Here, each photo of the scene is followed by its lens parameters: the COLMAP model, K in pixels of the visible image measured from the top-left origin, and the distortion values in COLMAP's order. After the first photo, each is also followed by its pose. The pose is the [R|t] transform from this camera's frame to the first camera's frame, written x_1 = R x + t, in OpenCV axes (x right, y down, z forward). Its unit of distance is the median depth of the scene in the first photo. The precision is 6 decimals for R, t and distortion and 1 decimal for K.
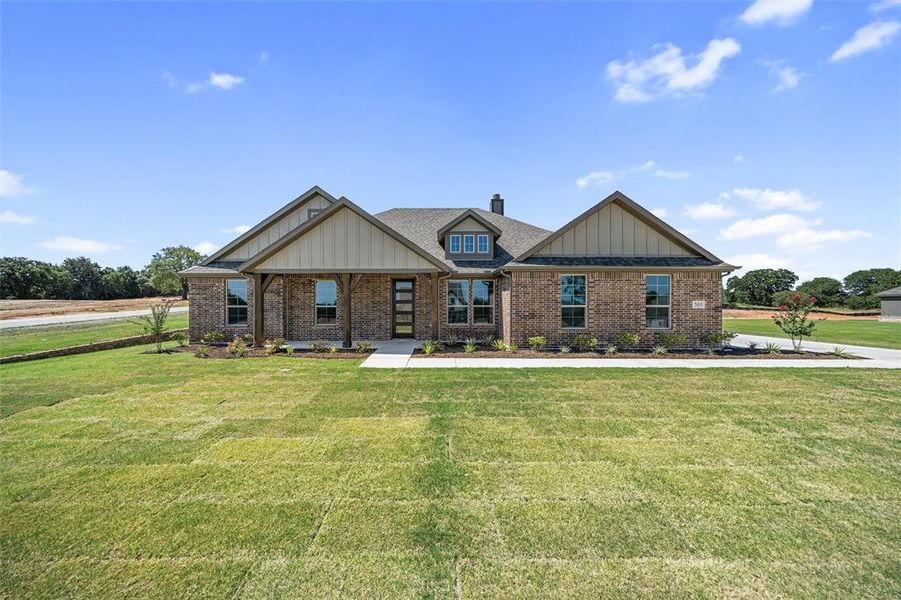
lens RADIAL K [[314.7, 0, 444.9], [0, 314.7, 303.6], [0, 0, 1]] dist [-0.000514, -0.000104]
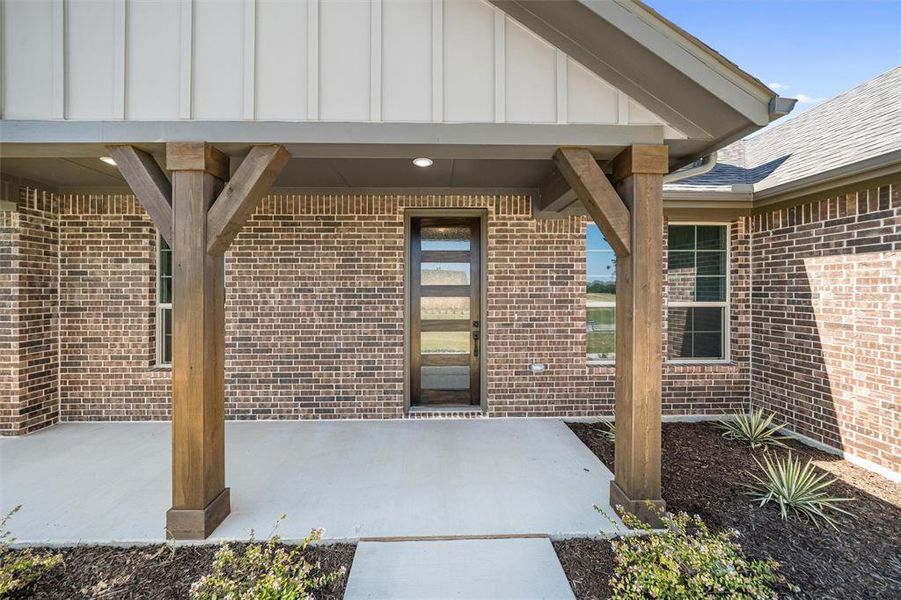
lens RADIAL K [[310.8, 0, 444.7], [0, 310.8, 289.2], [0, 0, 1]] dist [0.000492, -0.000012]
pose [[0.999776, -0.000472, 0.021149, -0.170856], [0.000166, 0.999895, 0.014500, -0.014251], [-0.021153, -0.014493, 0.999671, 0.848873]]
